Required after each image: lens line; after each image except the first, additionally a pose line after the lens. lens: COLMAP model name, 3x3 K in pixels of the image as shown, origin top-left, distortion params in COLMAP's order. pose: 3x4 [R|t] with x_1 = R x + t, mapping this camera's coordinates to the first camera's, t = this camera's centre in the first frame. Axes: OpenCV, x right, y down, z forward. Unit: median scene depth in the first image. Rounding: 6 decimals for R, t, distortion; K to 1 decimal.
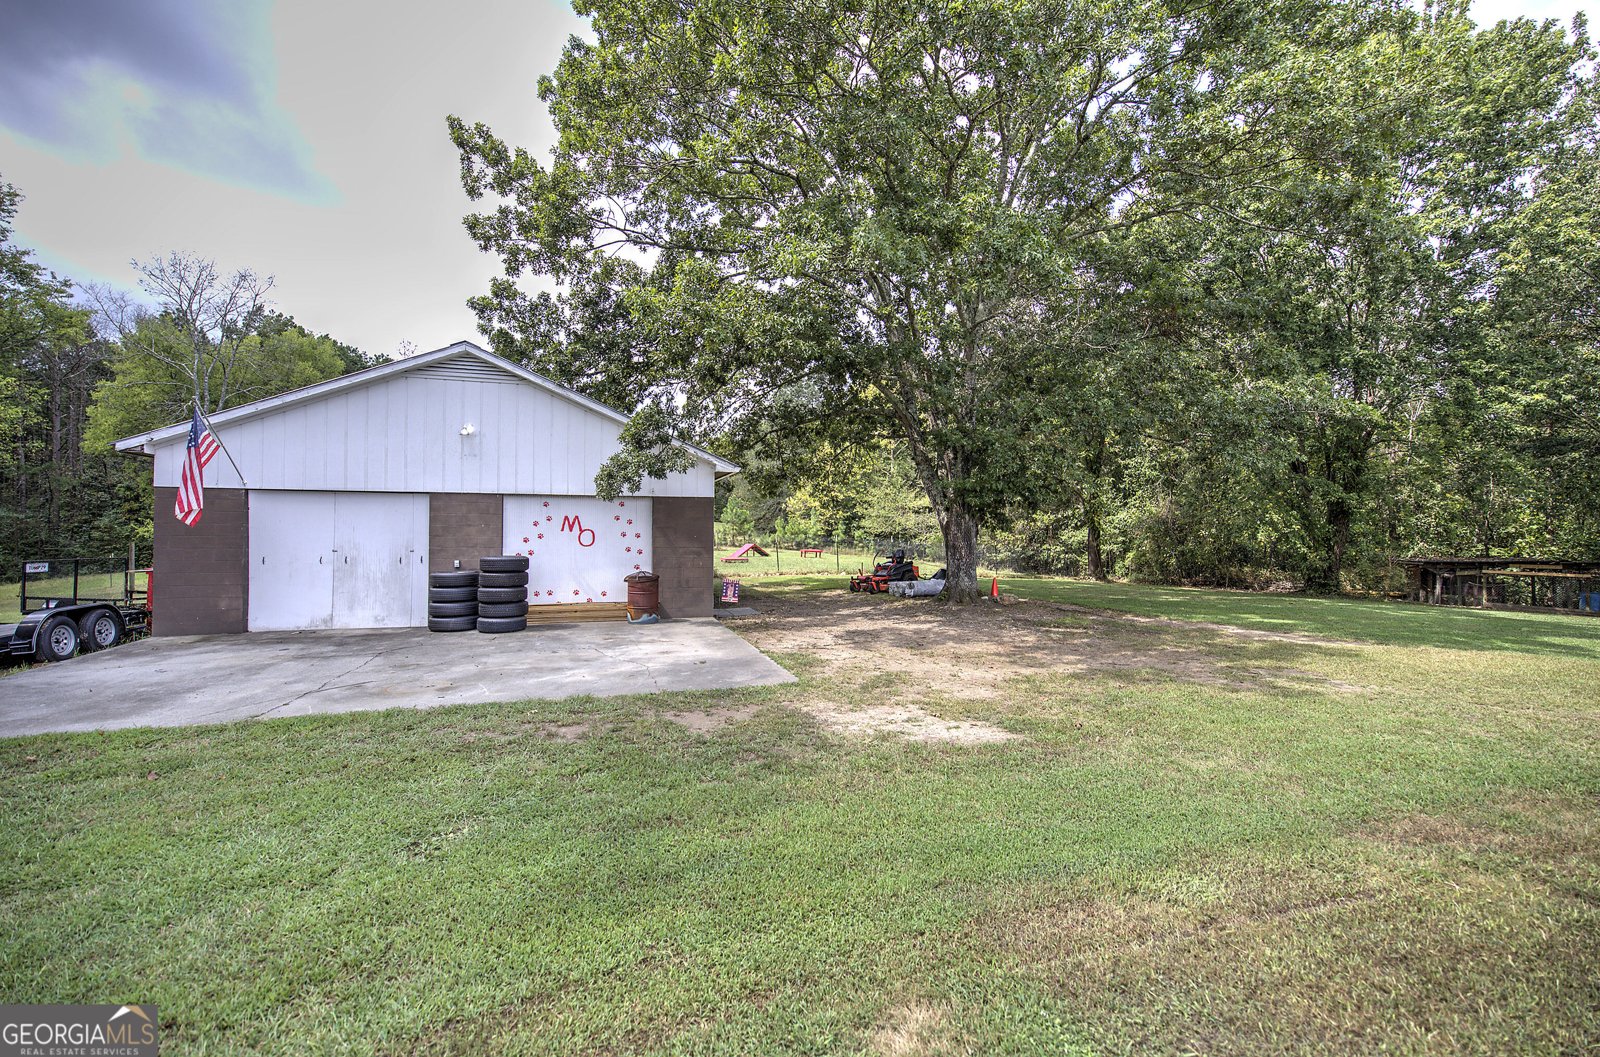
lens RADIAL K [[732.5, 0, 800.0], [0, 732.5, 528.5], [0, 0, 1]] dist [0.015503, -0.000290]
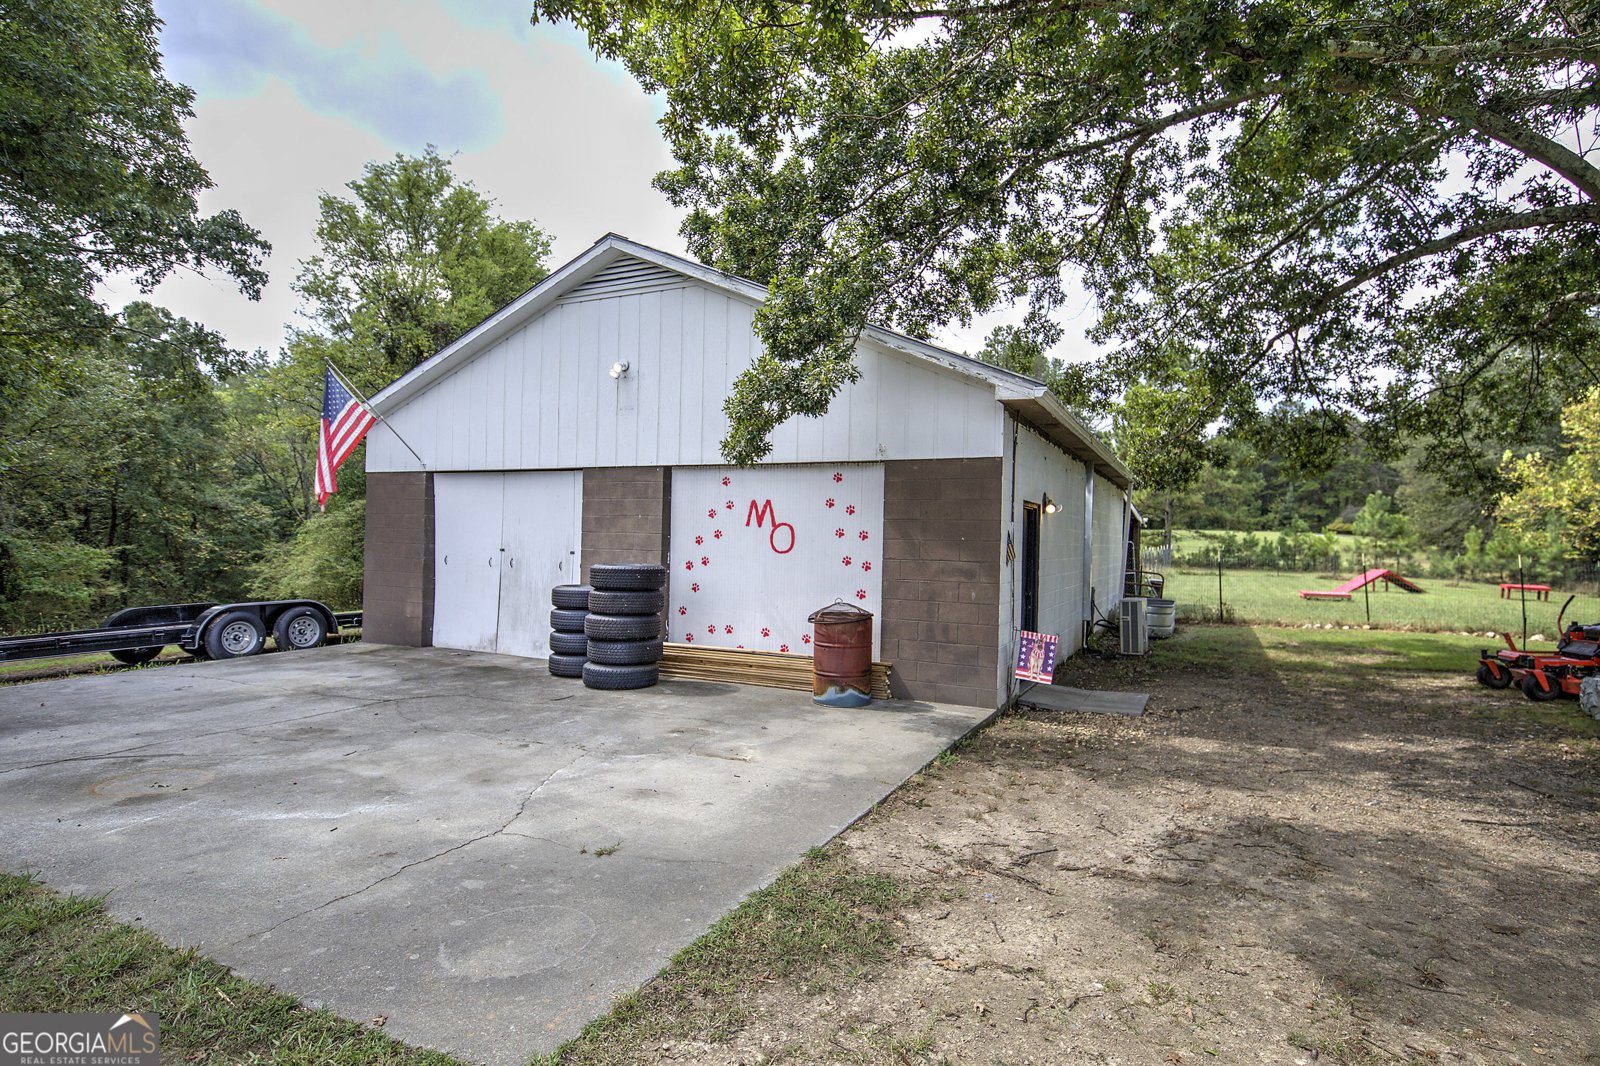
lens RADIAL K [[832.0, 0, 819.5], [0, 832.0, 533.1], [0, 0, 1]] dist [0.003616, 0.000509]
pose [[0.721783, 0.005385, -0.692099, 0.183057], [-0.016741, 0.999813, -0.009680, 0.014821], [0.691917, 0.018573, 0.721738, 0.568708]]
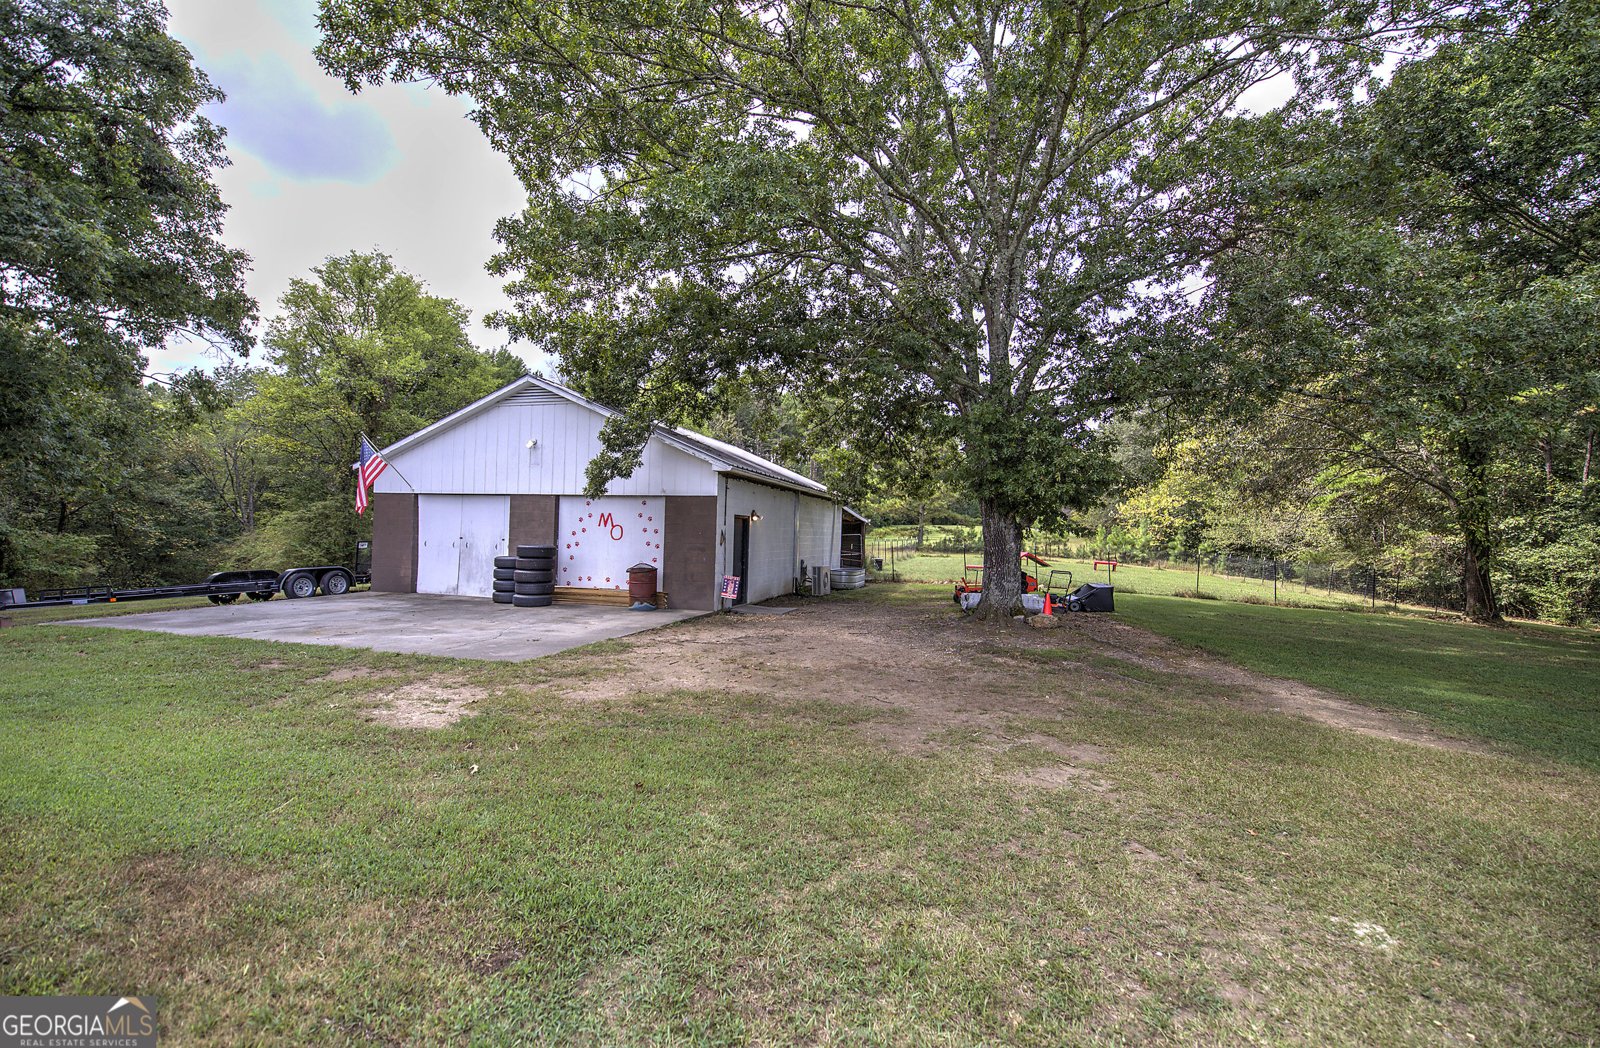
lens RADIAL K [[723.5, 0, 800.0], [0, 723.5, 524.0], [0, 0, 1]] dist [0.013222, -0.000013]
pose [[0.815444, 0.008792, -0.578770, 0.613452], [-0.020577, 0.999693, -0.013806, 0.009544], [0.578471, 0.023167, 0.815374, 0.250832]]
